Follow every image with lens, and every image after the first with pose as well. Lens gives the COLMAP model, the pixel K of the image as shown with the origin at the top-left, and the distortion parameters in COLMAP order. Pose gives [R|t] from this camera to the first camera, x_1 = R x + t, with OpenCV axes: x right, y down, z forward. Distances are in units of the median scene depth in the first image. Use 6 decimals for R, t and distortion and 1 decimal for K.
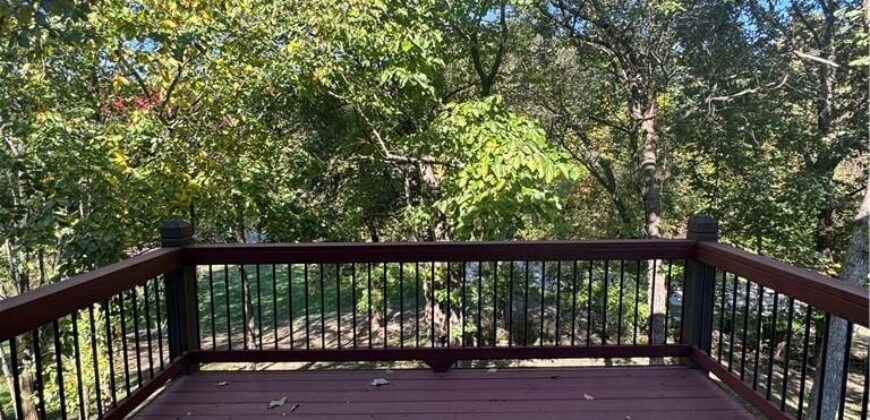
lens RADIAL K [[468.2, 0, 435.0], [0, 468.2, 210.0], [0, 0, 1]] dist [-0.001482, -0.000900]
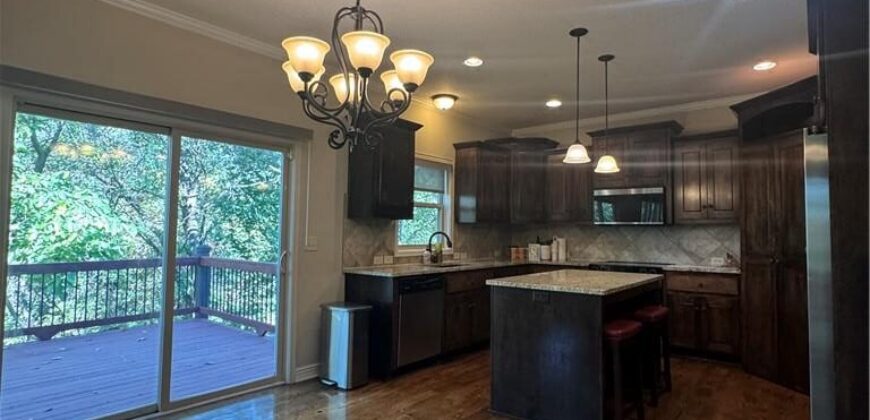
lens RADIAL K [[468.2, 0, 435.0], [0, 468.2, 210.0], [0, 0, 1]] dist [-0.001482, -0.000900]
pose [[0.641813, 0.045849, 0.765490, -0.209653], [0.076315, 0.989437, -0.123248, 0.105422], [-0.763055, 0.137520, 0.631534, -0.628217]]
